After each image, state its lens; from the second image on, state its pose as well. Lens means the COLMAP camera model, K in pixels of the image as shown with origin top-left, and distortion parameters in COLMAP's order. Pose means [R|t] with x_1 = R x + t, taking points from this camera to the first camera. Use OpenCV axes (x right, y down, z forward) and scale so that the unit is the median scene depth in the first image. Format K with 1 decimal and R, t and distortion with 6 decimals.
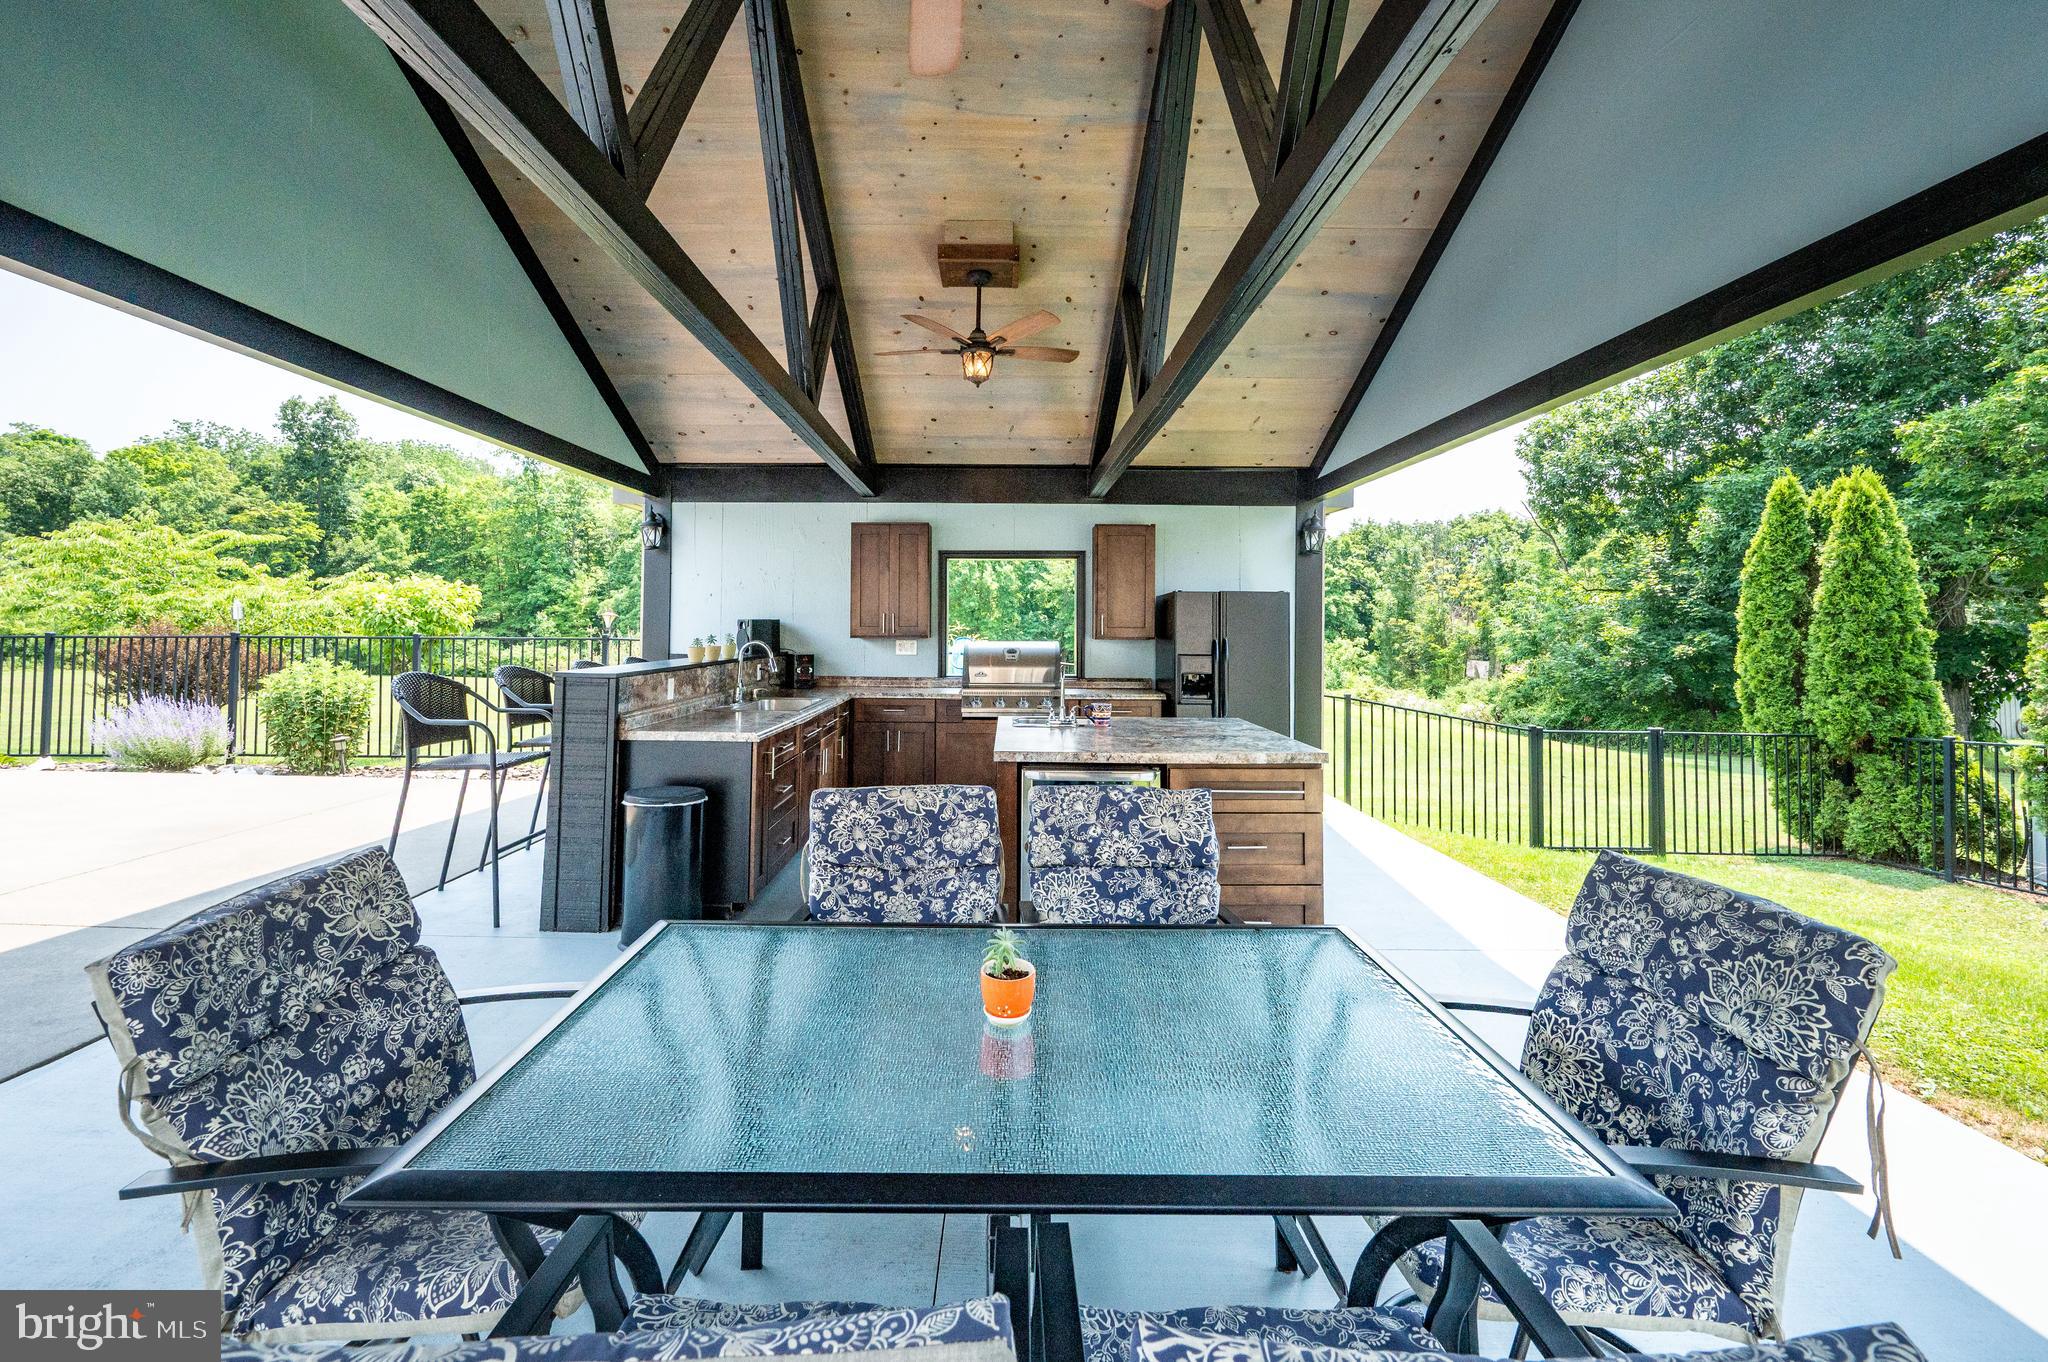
lens RADIAL K [[819.9, 0, 1008.2], [0, 819.9, 606.8], [0, 0, 1]] dist [-0.002458, -0.000229]
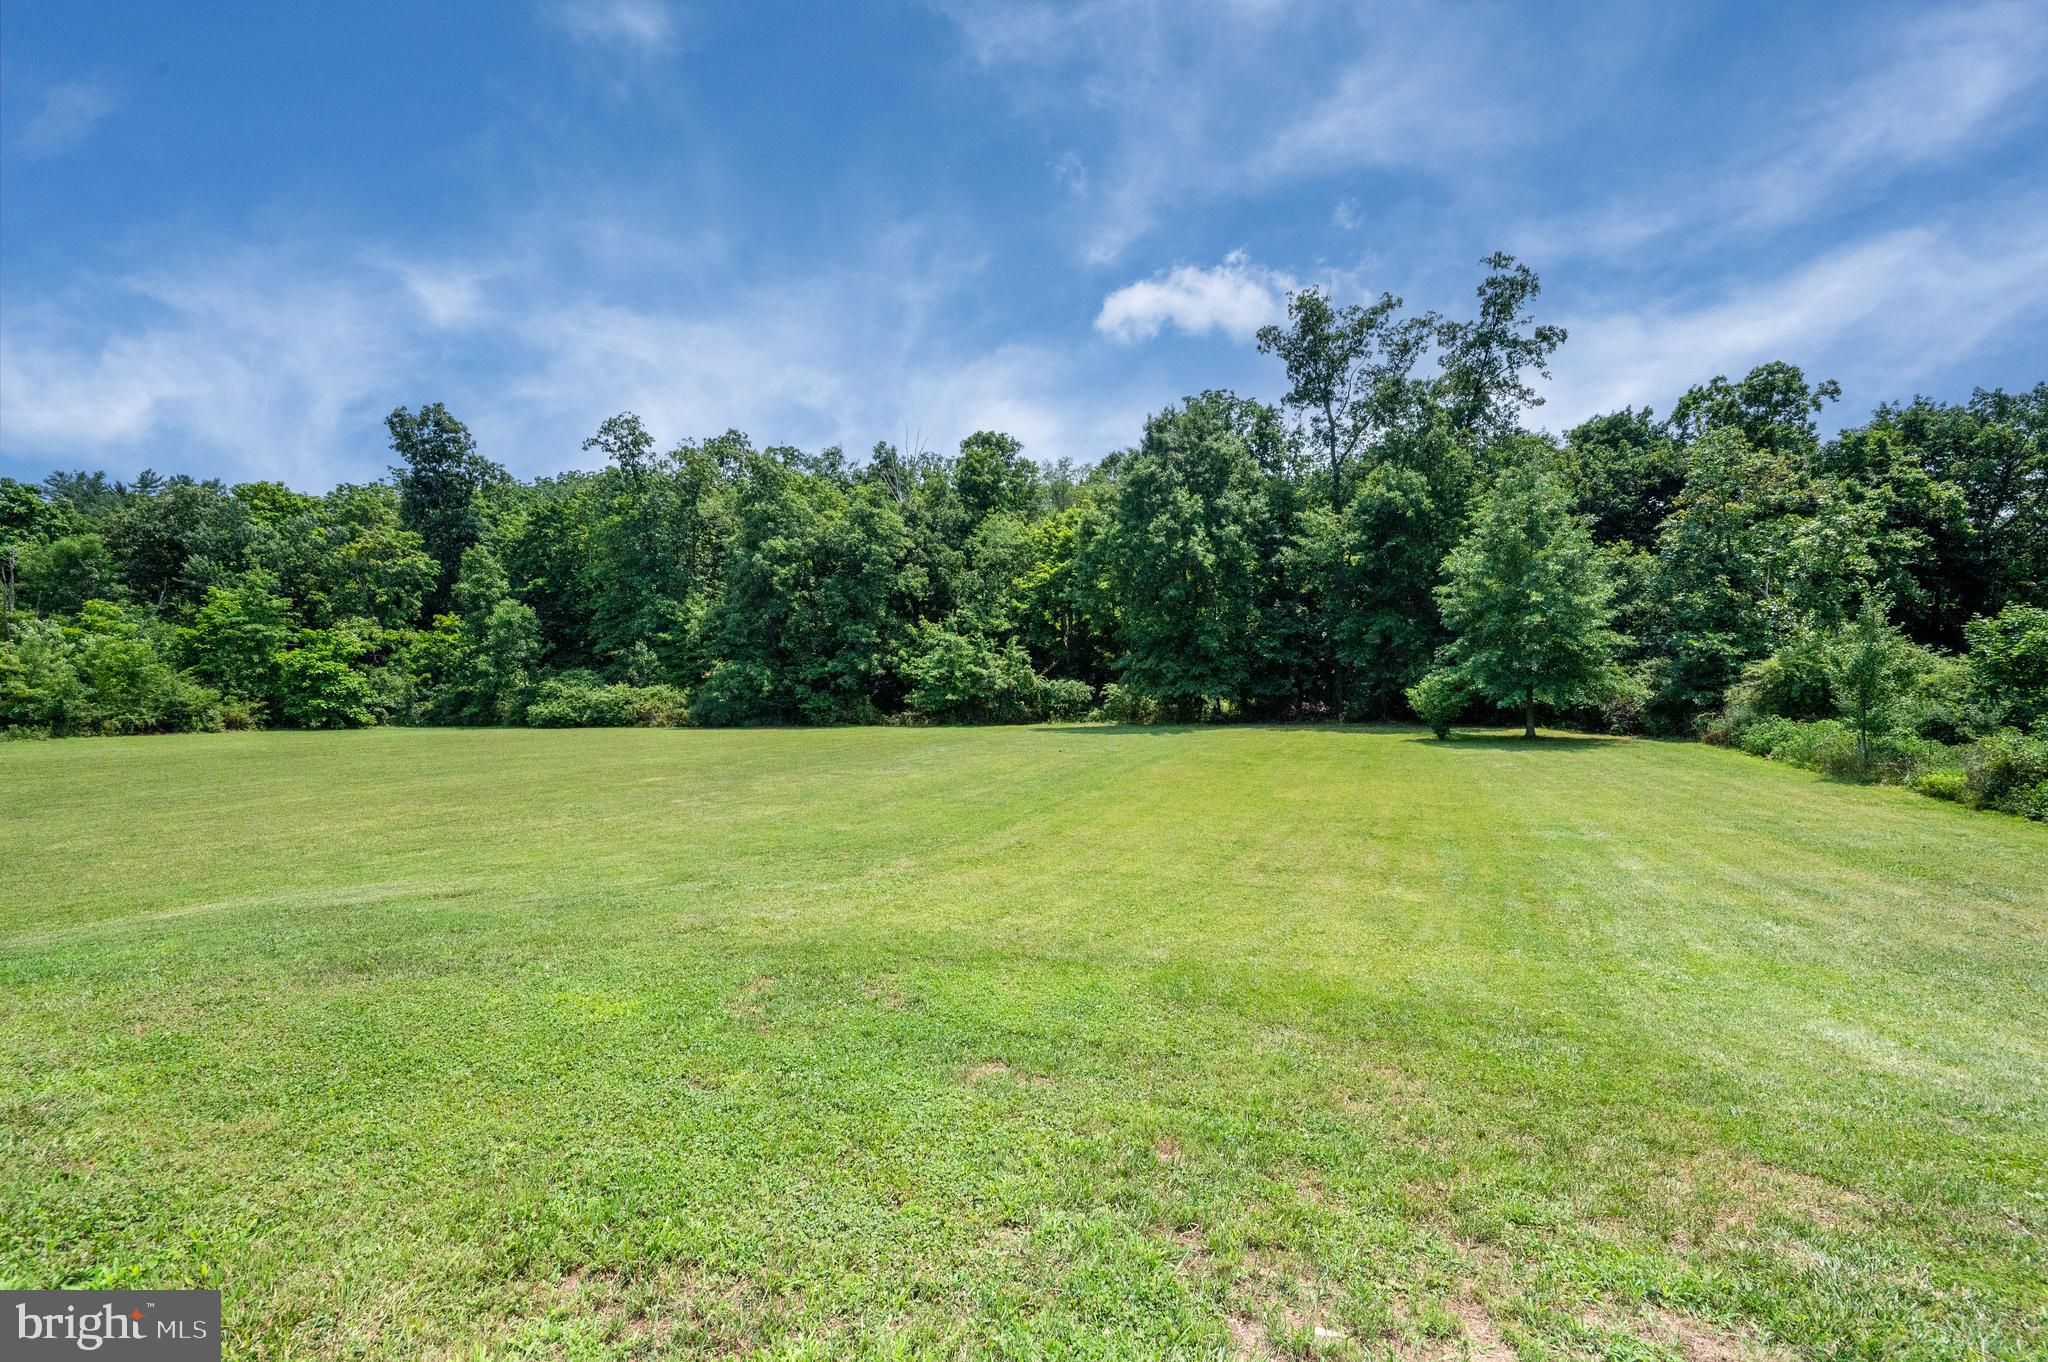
lens RADIAL K [[819.9, 0, 1033.8], [0, 819.9, 700.7], [0, 0, 1]] dist [-0.002458, -0.000229]
pose [[0.951349, -0.027796, -0.306858, 0.327588], [0.056583, 0.994746, 0.085318, 0.161014], [0.302874, -0.098530, 0.947923, 3.313733]]
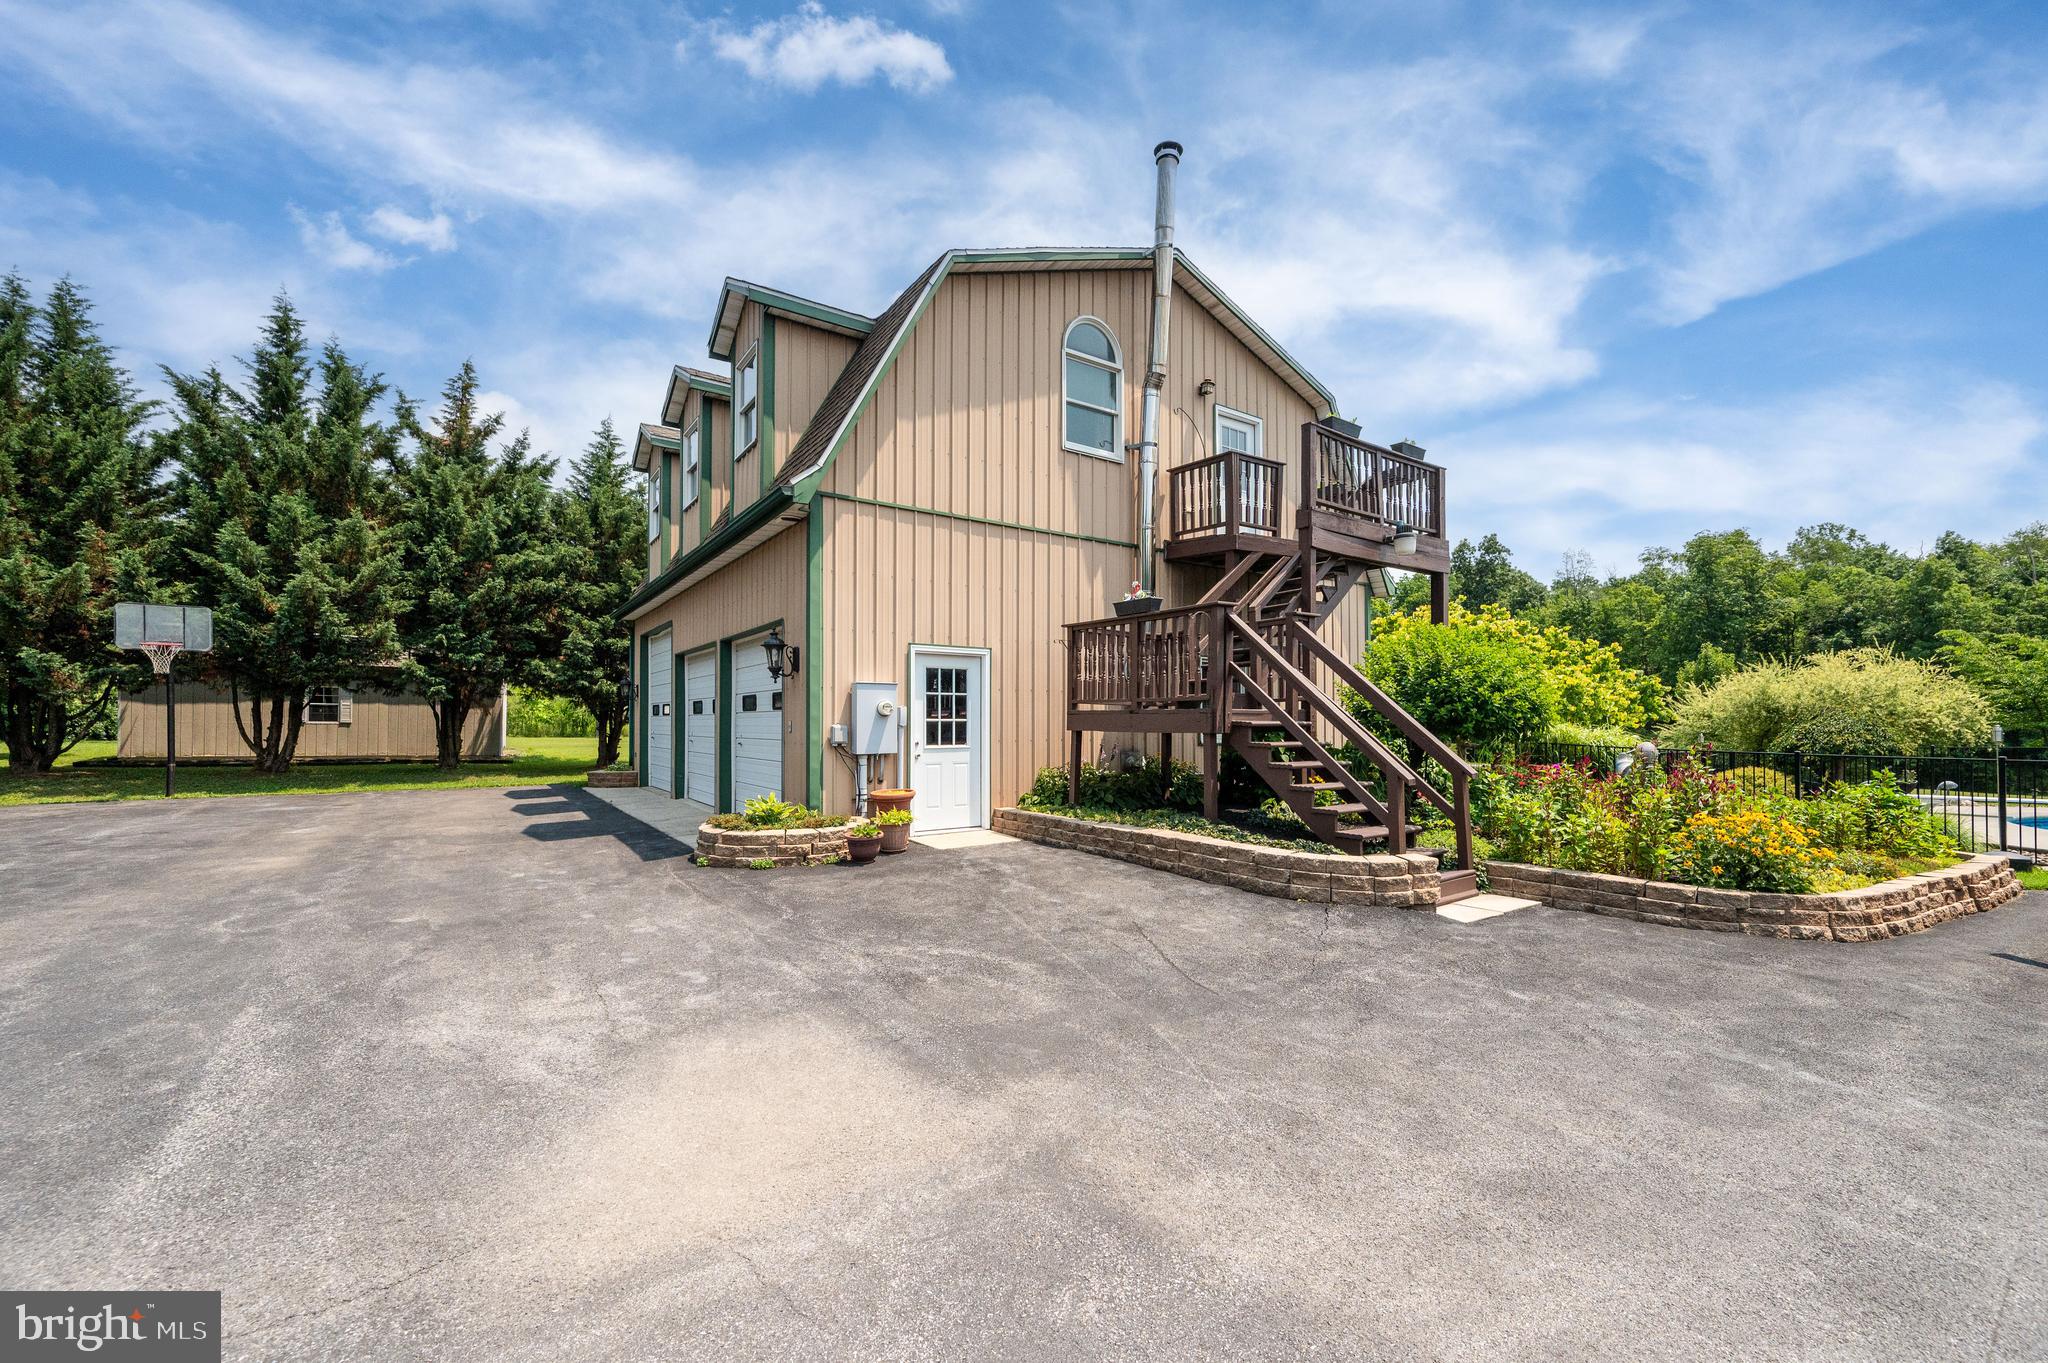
lens RADIAL K [[819.9, 0, 1068.7], [0, 819.9, 717.1], [0, 0, 1]] dist [-0.002458, -0.000229]
pose [[0.601817, -0.010210, -0.798569, -2.416842], [0.022479, 0.999739, 0.004158, -0.089882], [0.798317, -0.020453, 0.601889, -2.217404]]
